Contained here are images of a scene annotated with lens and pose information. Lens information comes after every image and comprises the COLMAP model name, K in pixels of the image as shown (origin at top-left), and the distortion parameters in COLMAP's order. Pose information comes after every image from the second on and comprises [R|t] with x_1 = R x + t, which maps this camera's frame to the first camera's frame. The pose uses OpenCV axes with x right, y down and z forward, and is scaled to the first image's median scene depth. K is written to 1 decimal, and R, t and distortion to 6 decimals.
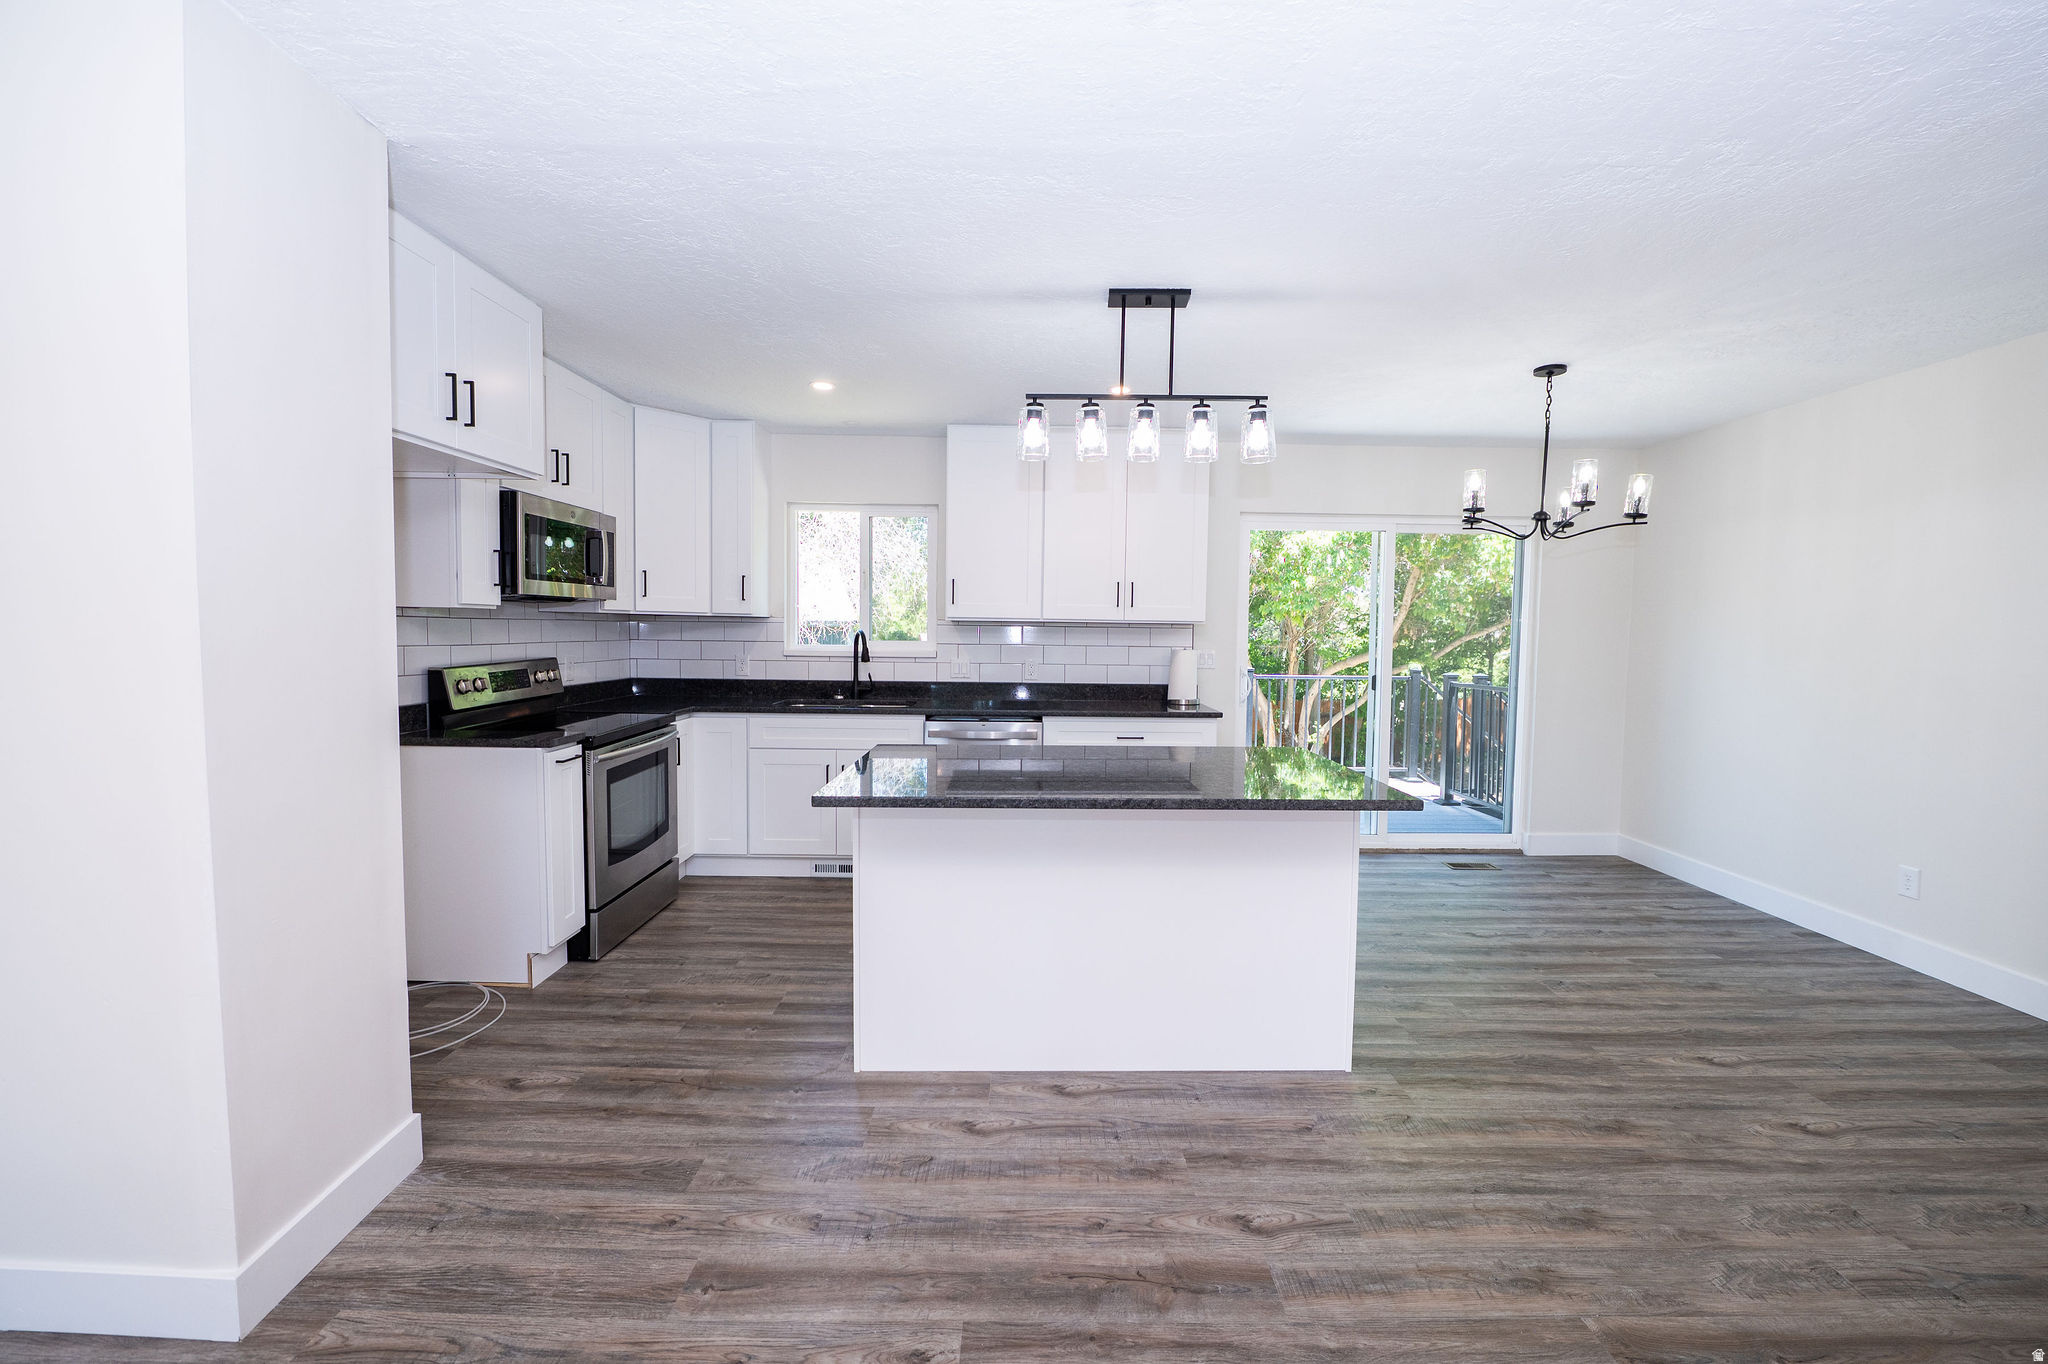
lens RADIAL K [[824.9, 0, 1029.8], [0, 824.9, 674.6], [0, 0, 1]] dist [-0.013910, -0.000132]
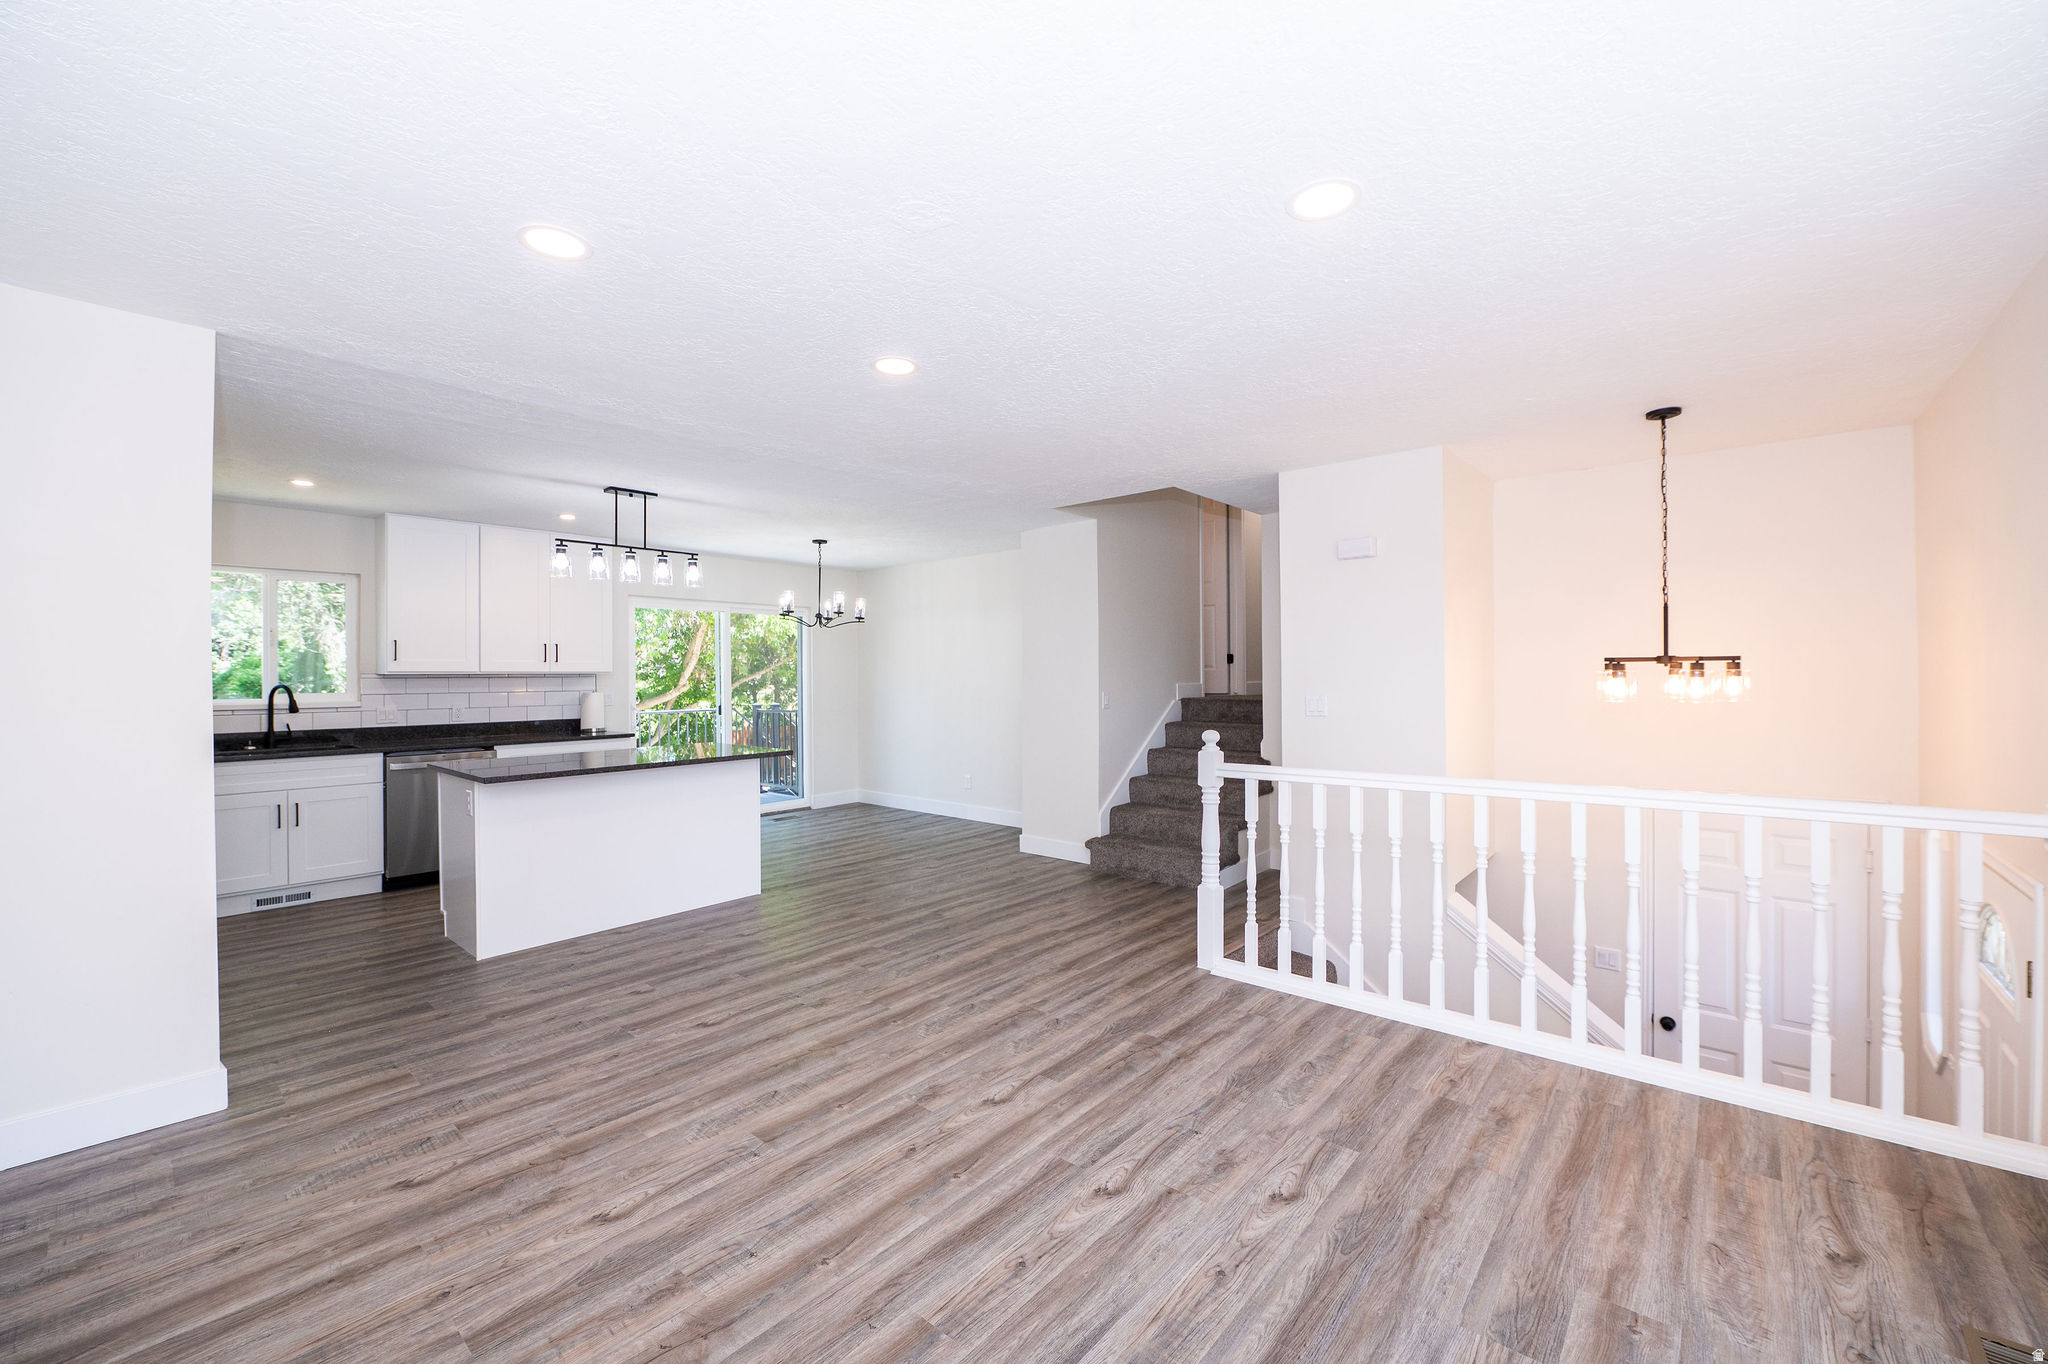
lens RADIAL K [[824.9, 0, 1029.8], [0, 824.9, 674.6], [0, 0, 1]] dist [-0.013910, -0.000132]
pose [[0.661727, -0.017214, 0.749547, -0.478764], [0.056800, 0.998014, -0.027225, 0.025675], [-0.747590, 0.060590, 0.661391, -0.613349]]
